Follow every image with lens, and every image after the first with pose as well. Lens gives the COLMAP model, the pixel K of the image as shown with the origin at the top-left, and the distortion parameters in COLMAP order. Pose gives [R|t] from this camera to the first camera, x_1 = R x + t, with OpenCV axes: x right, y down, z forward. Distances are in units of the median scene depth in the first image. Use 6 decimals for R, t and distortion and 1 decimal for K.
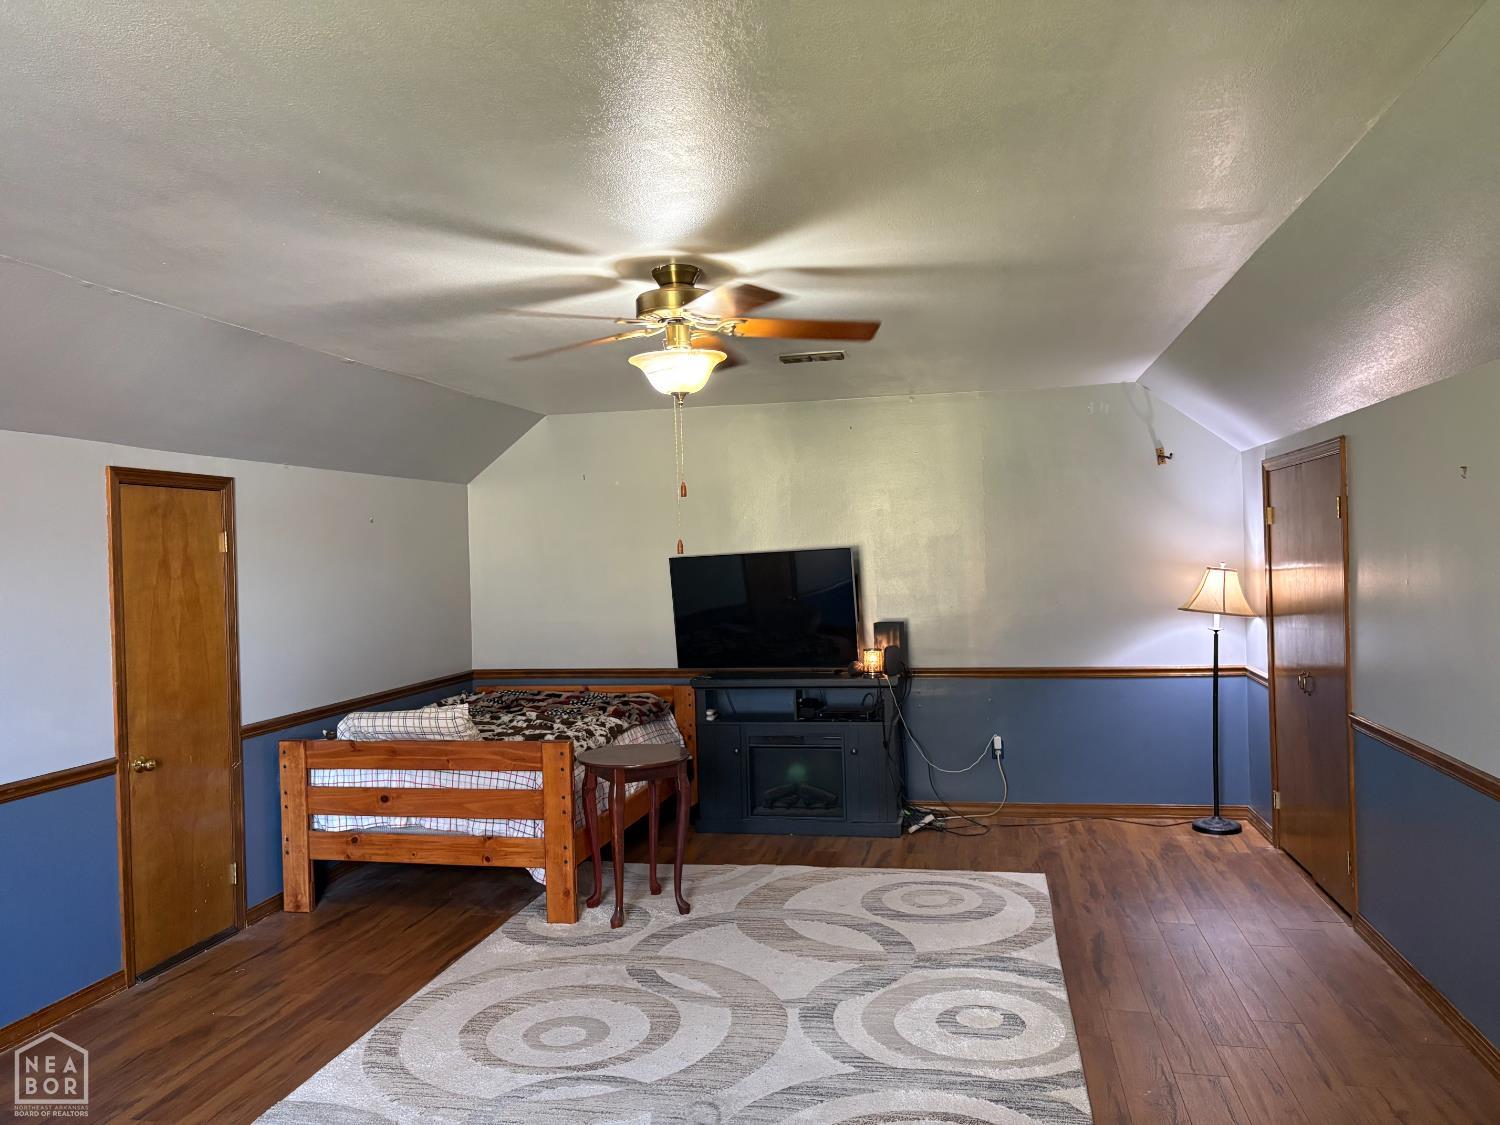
lens RADIAL K [[1129.4, 0, 747.0], [0, 1129.4, 564.0], [0, 0, 1]] dist [0.051051, -0.057289]
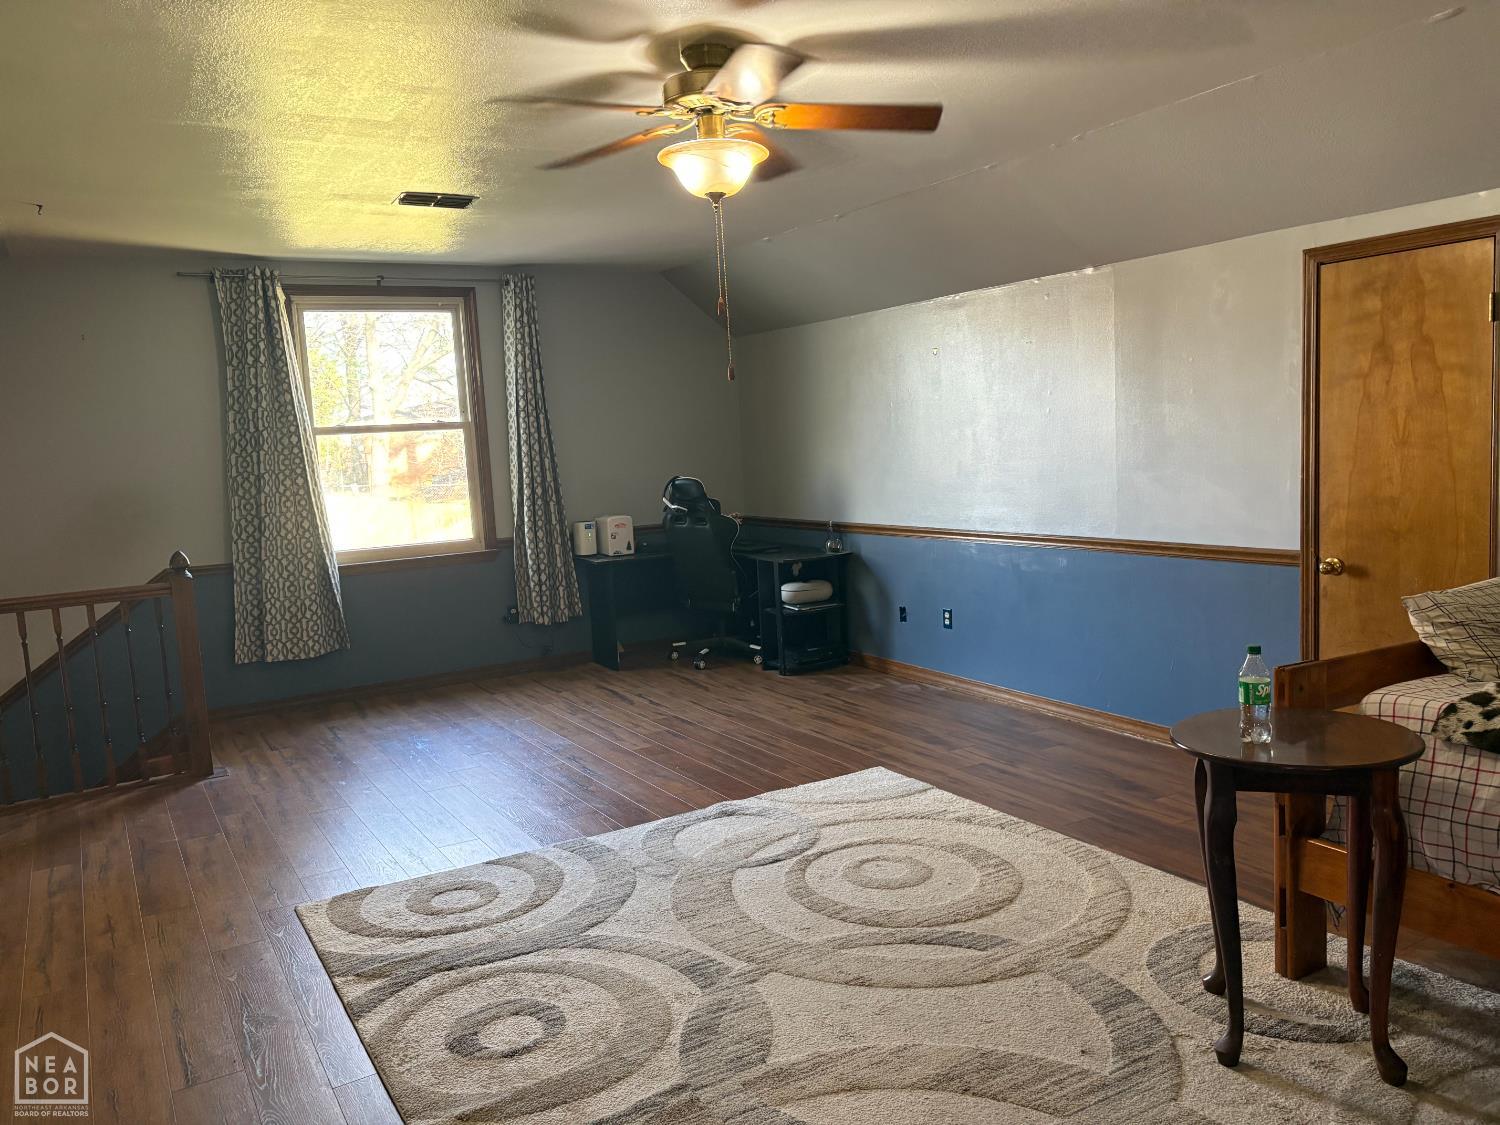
lens RADIAL K [[1129.4, 0, 744.3], [0, 1129.4, 563.4], [0, 0, 1]] dist [0.051051, -0.057289]
pose [[-0.732660, 0.146845, -0.664564, 0.477429], [0.072151, 0.987702, 0.138703, 0.007875], [0.676759, 0.053673, -0.734245, 1.438883]]
